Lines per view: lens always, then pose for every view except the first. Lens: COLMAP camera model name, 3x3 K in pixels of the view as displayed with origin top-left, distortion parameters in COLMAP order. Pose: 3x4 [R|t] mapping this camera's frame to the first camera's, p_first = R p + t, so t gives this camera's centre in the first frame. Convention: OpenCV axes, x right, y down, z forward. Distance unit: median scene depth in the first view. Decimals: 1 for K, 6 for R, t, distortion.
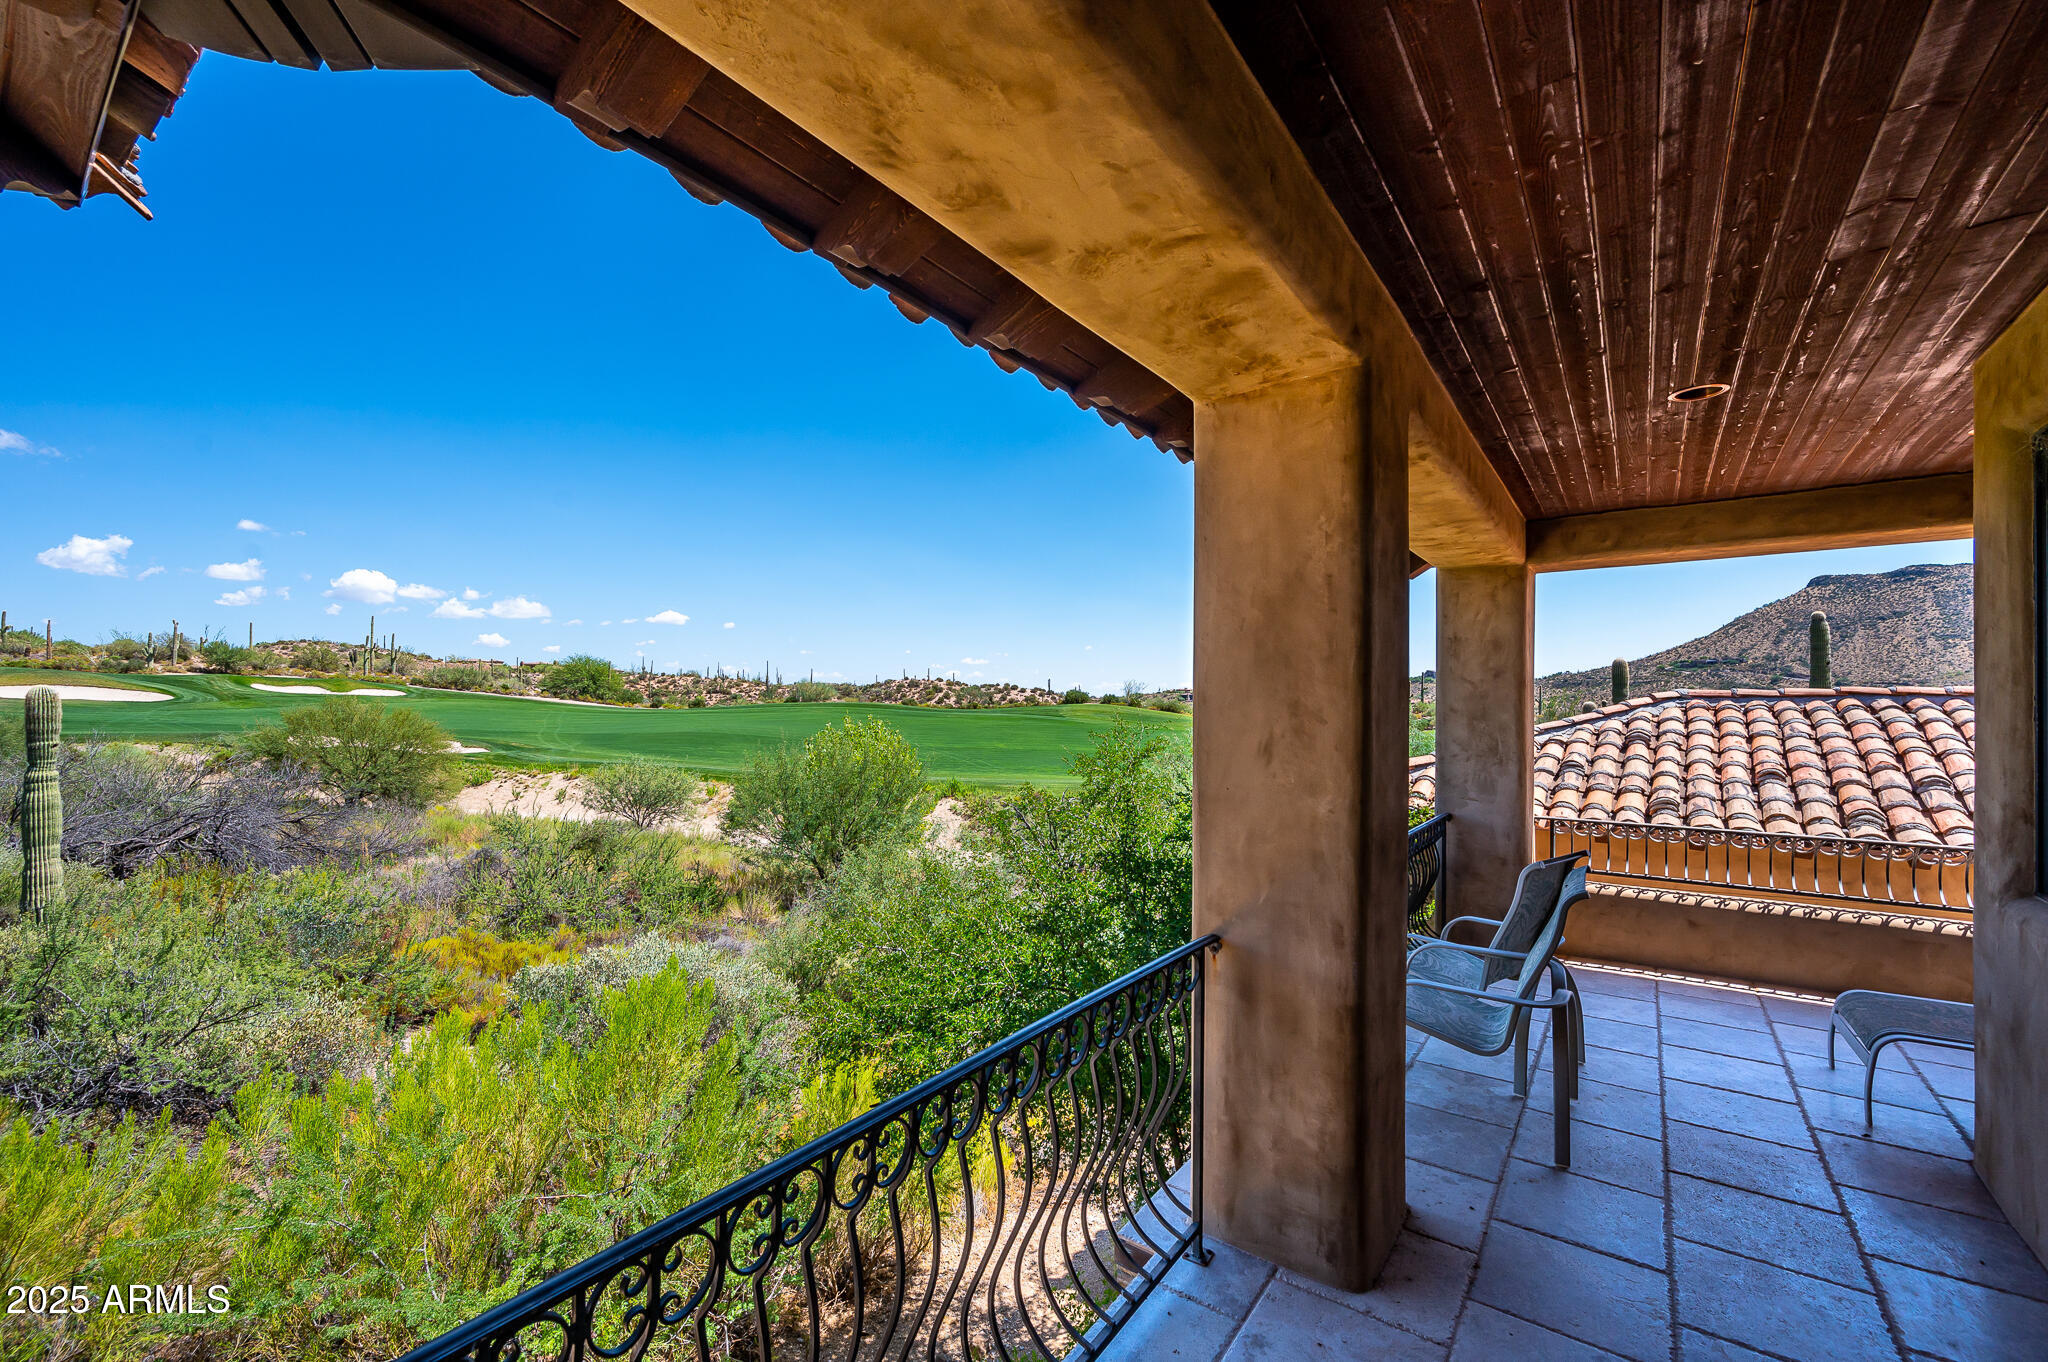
lens RADIAL K [[832.3, 0, 1026.6], [0, 832.3, 718.1], [0, 0, 1]] dist [-0.000746, 0.000206]
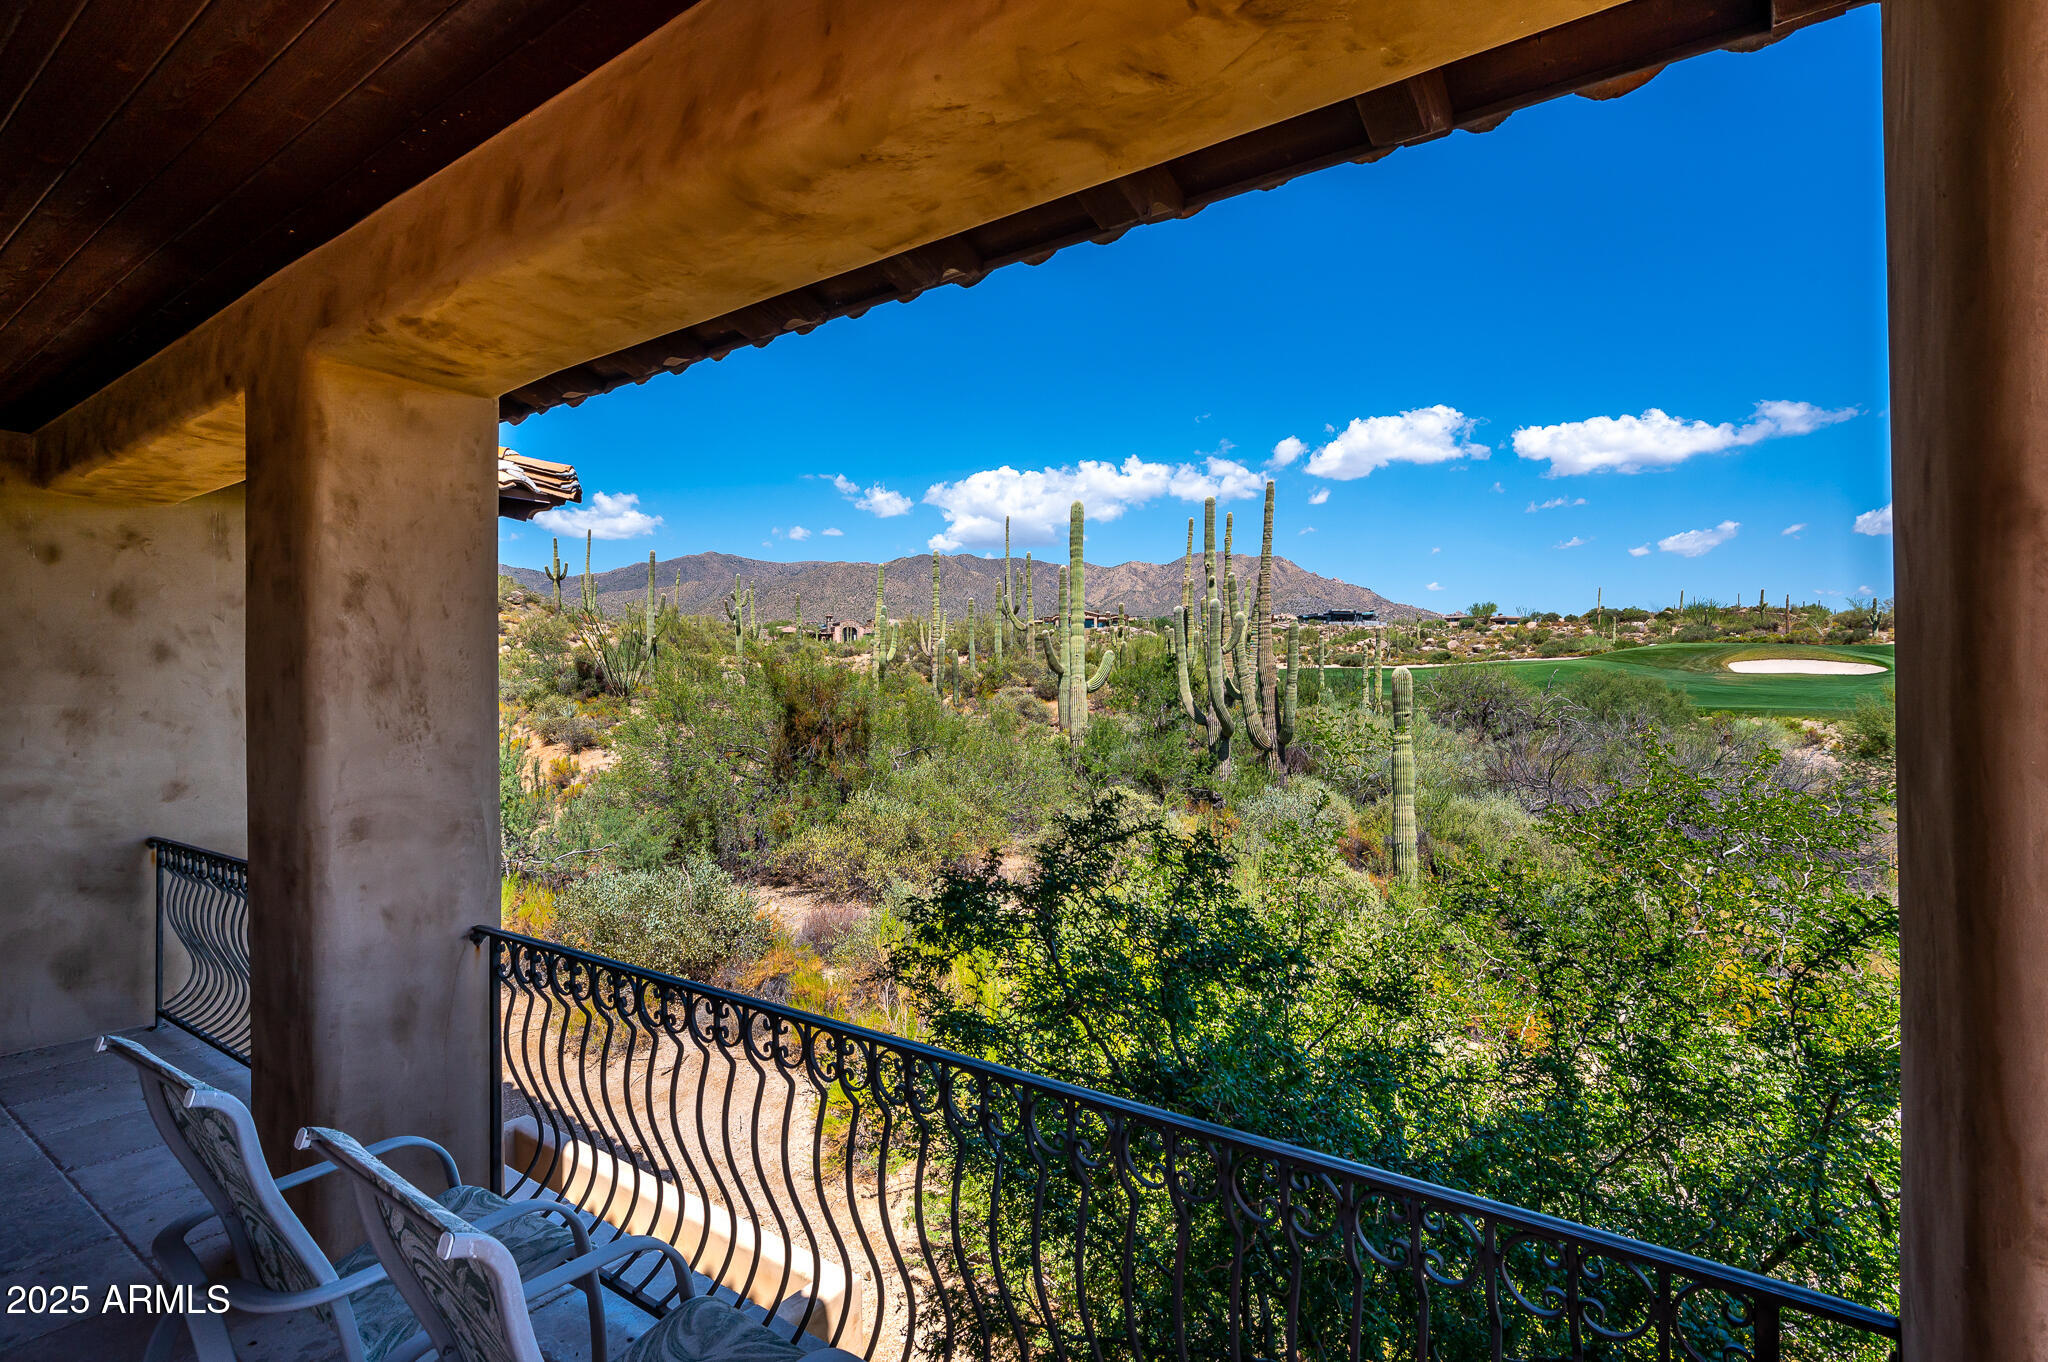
lens RADIAL K [[1034.0, 0, 1024.0], [0, 1034.0, 681.0], [0, 0, 1]] dist [0.000686, 0.000136]
pose [[-0.006621, -0.003188, -0.999973, 0.162692], [-0.008285, 0.999961, -0.003133, -0.003538], [0.999944, 0.008264, -0.006647, 0.186669]]
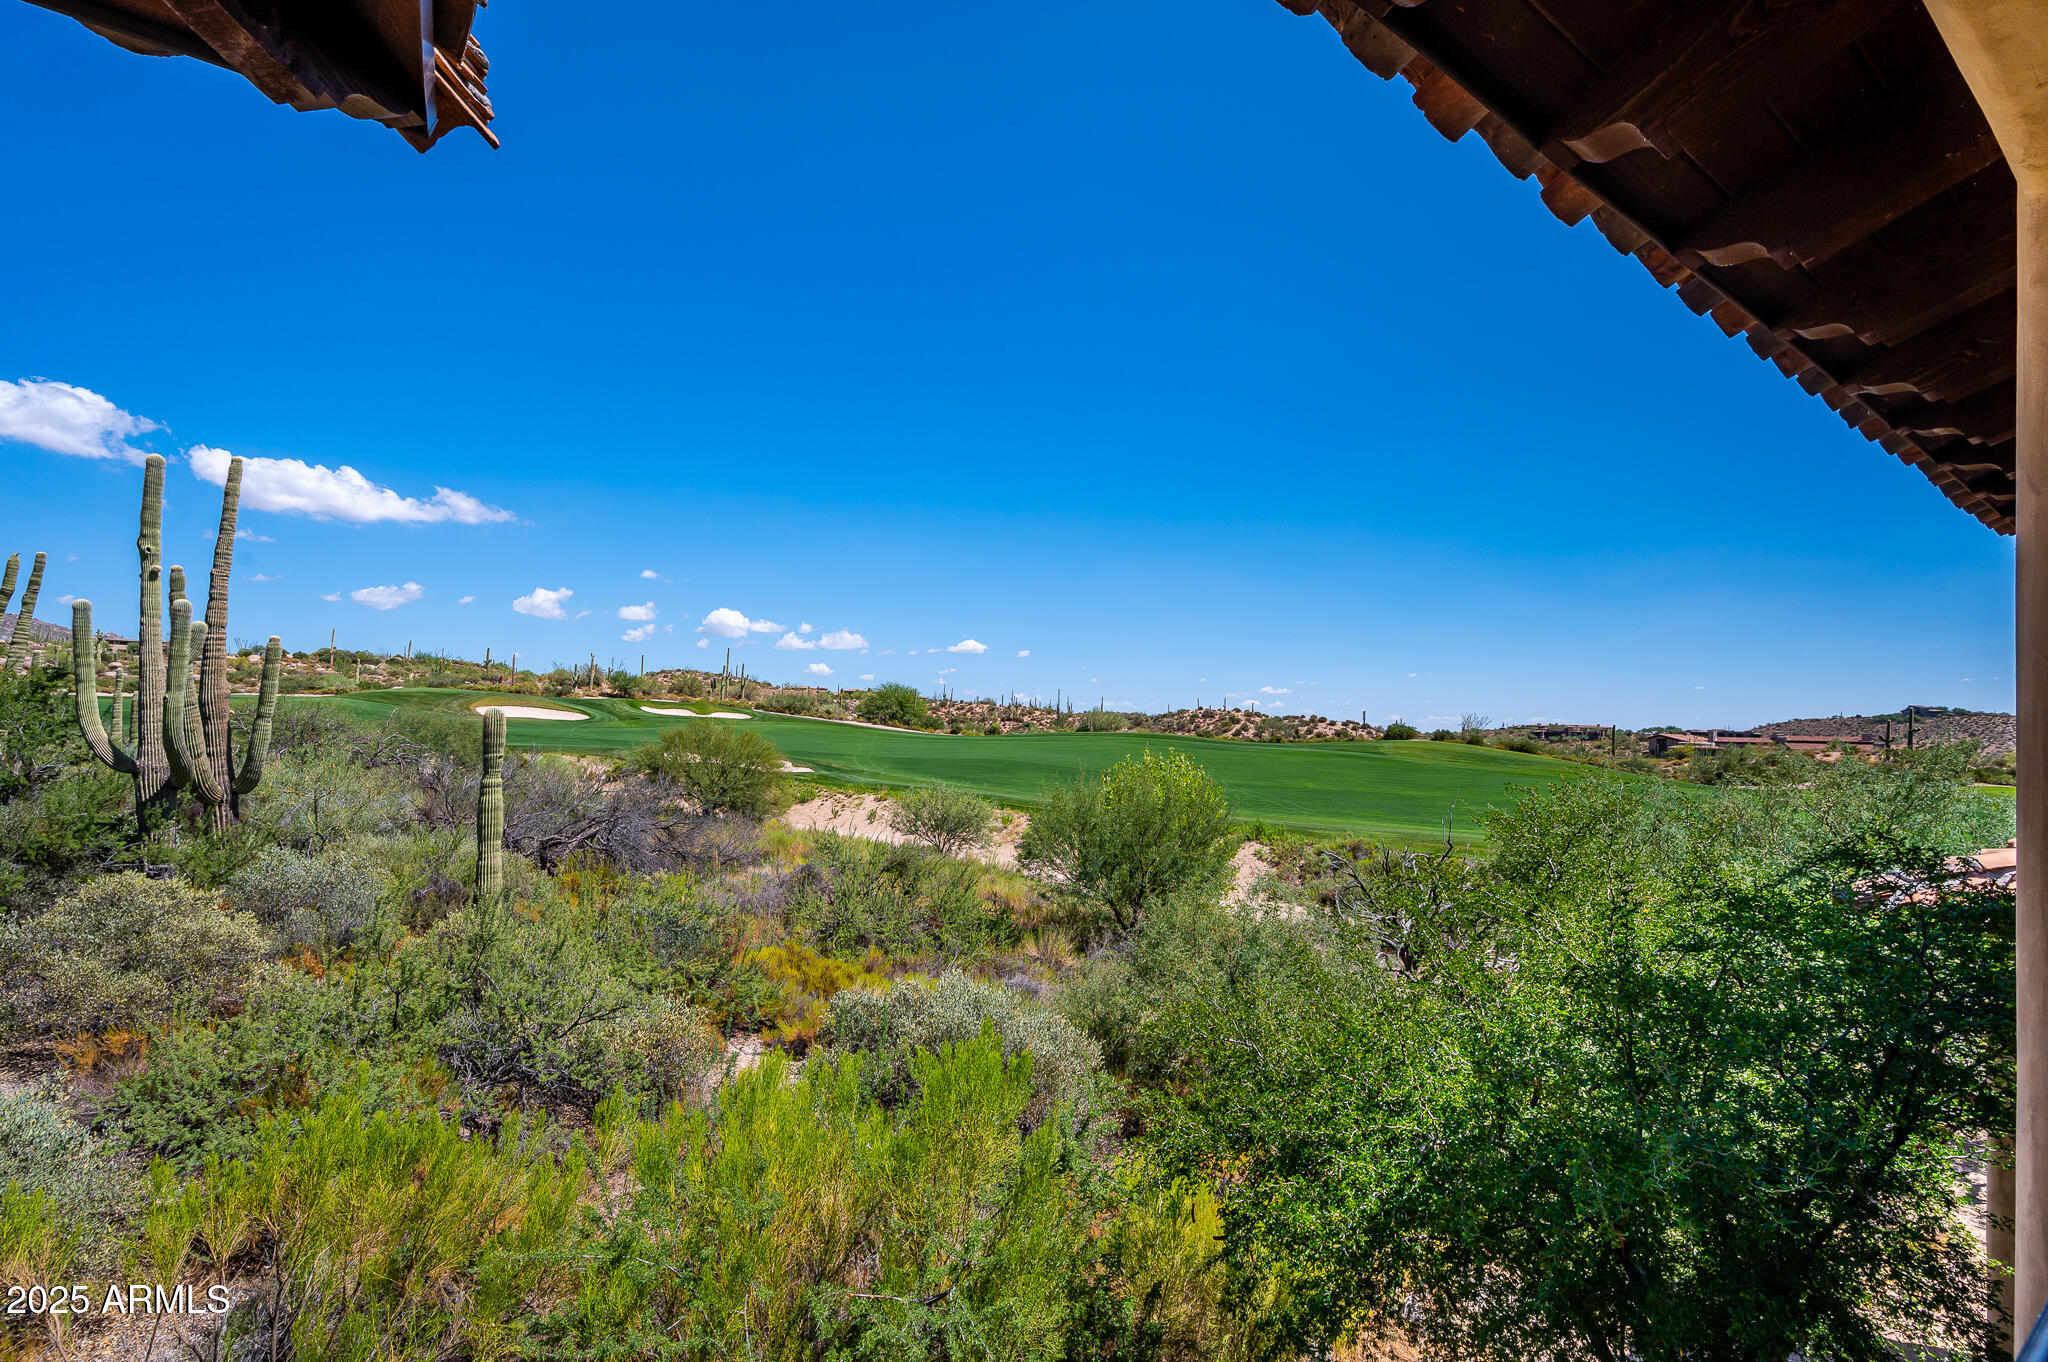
lens RADIAL K [[869.5, 0, 1026.6], [0, 869.5, 733.9], [0, 0, 1]] dist [0.001916, 0.000151]
pose [[0.944415, 0.021160, -0.328073, -0.020992], [-0.027042, 0.999545, -0.013375, -0.001605], [0.327641, 0.021503, 0.944558, 0.029654]]
